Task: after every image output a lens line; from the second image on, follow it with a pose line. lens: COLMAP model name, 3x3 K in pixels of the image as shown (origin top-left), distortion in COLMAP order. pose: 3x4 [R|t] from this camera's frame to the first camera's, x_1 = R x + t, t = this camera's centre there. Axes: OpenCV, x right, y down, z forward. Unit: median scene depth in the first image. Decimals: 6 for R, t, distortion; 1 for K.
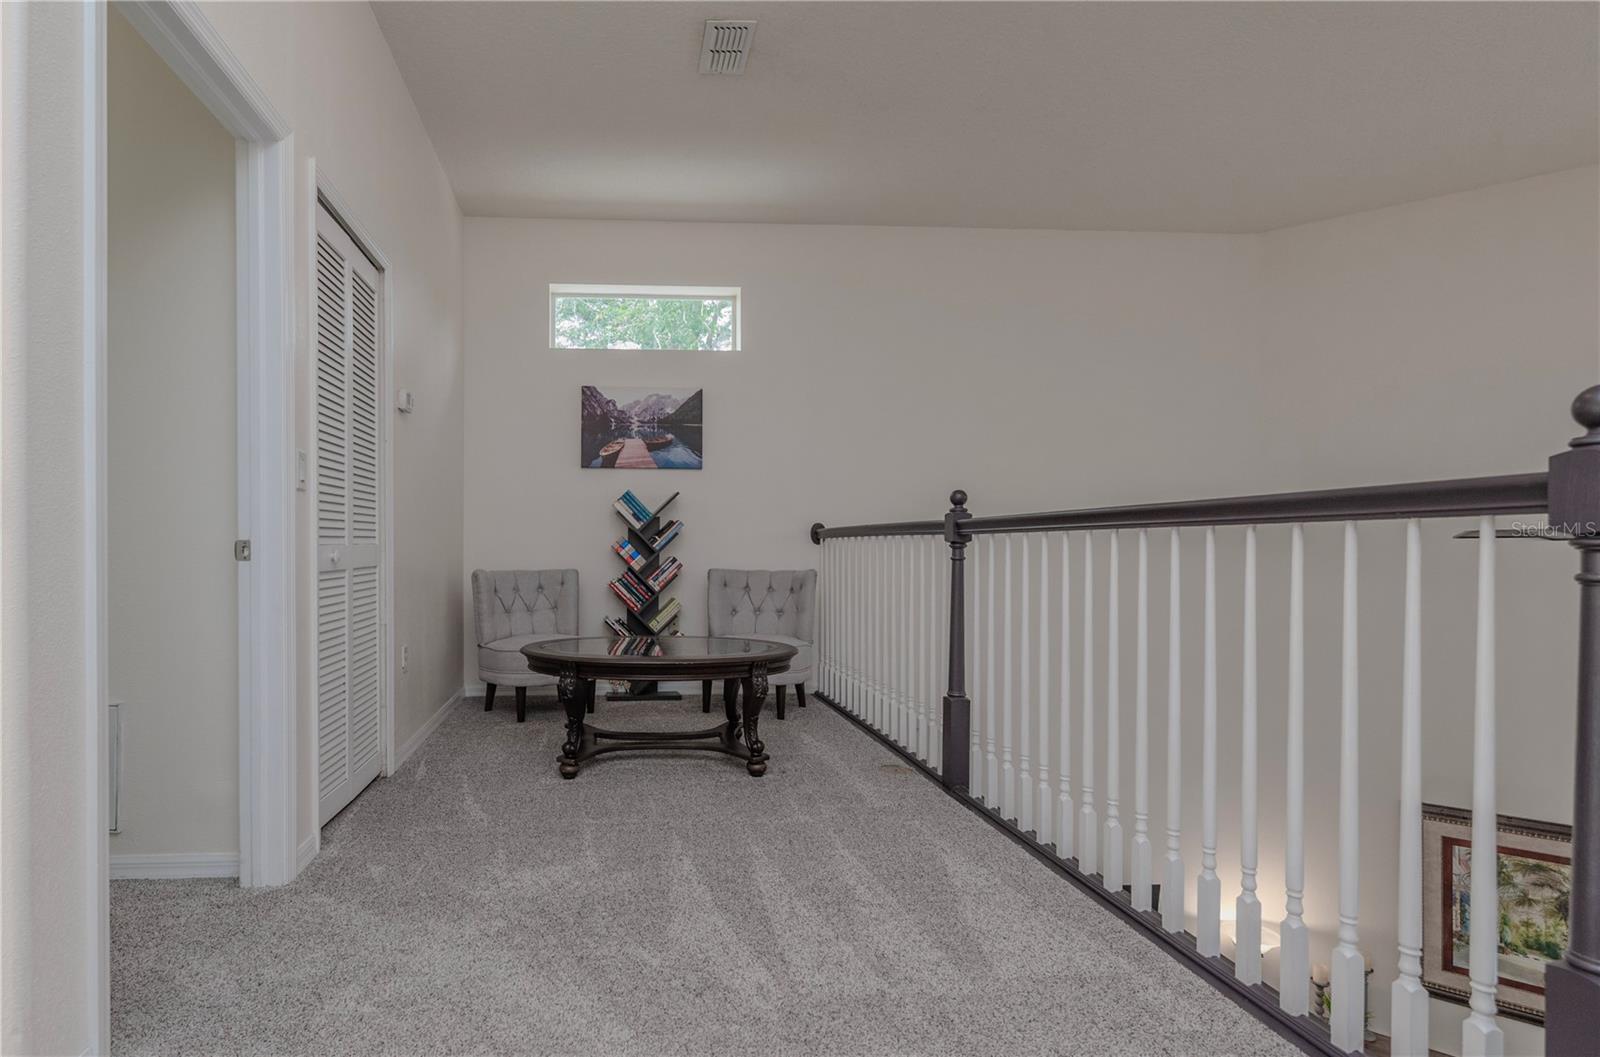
lens RADIAL K [[958.0, 0, 800.0], [0, 958.0, 528.5], [0, 0, 1]] dist [0.004745, 0.001203]
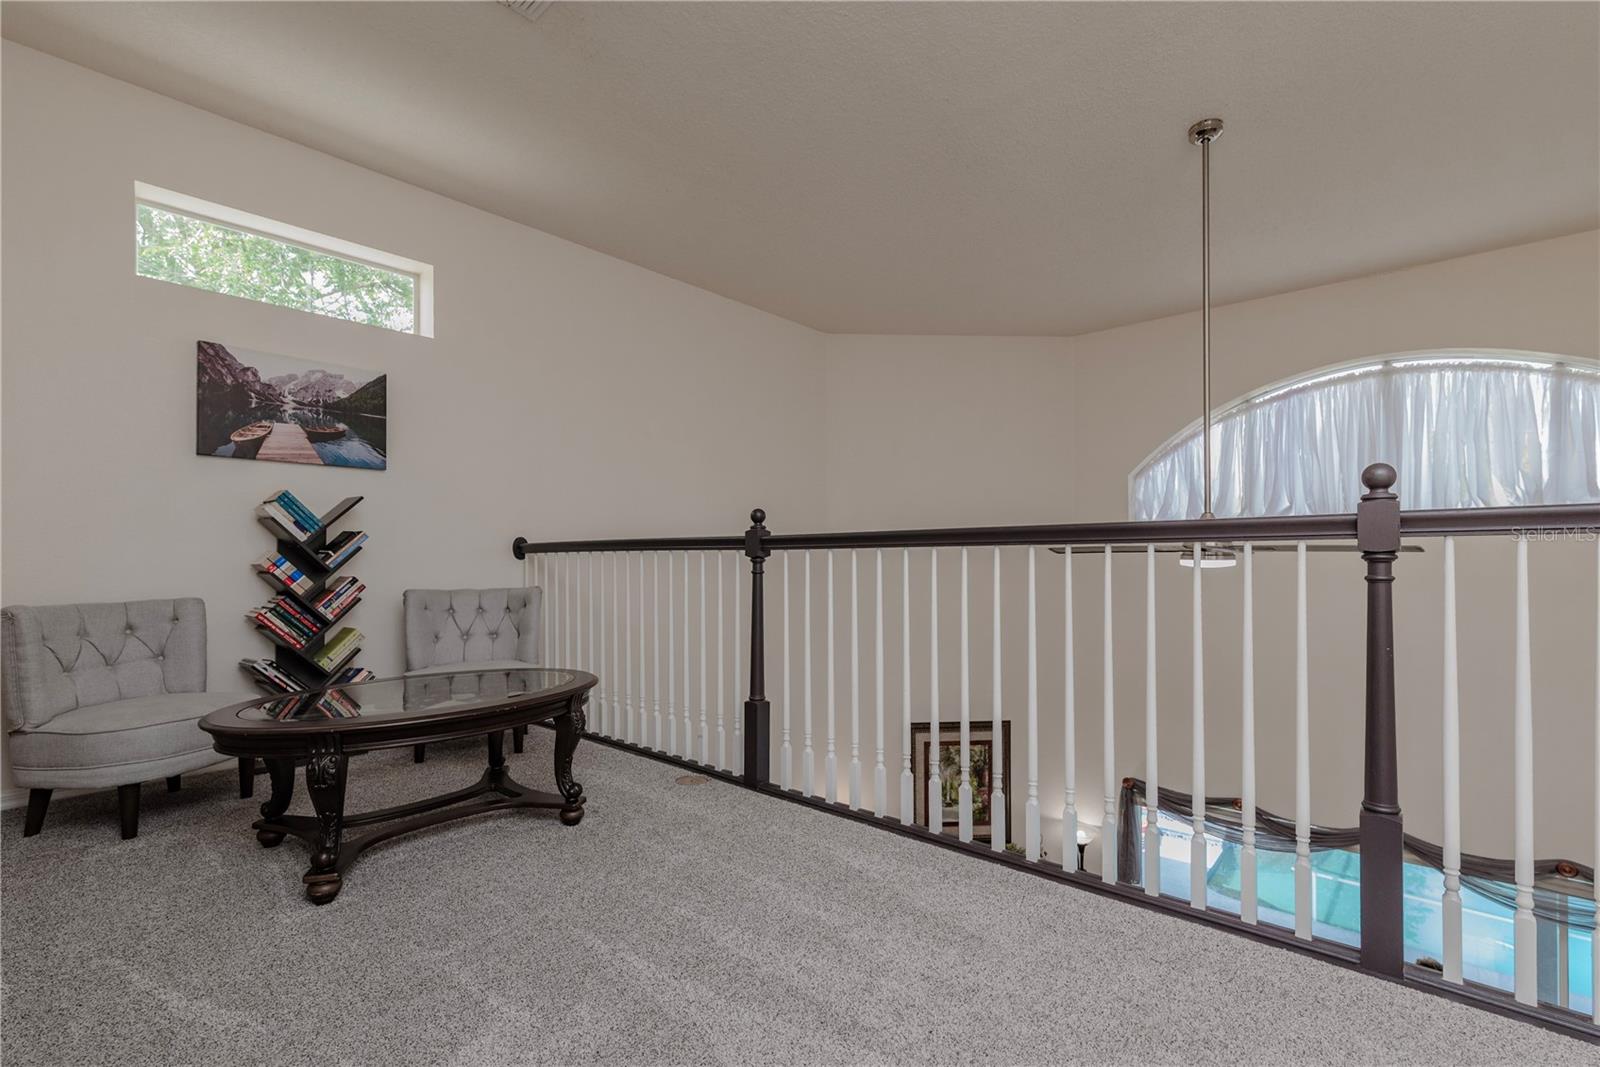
lens RADIAL K [[710.1, 0, 788.3], [0, 710.1, 537.2], [0, 0, 1]] dist [0.000524, -0.000258]
pose [[0.703662, 0.013471, 0.710407, -0.299613], [-0.007535, 0.999906, -0.011498, 0.000650], [-0.710495, 0.002738, 0.703697, 0.322615]]
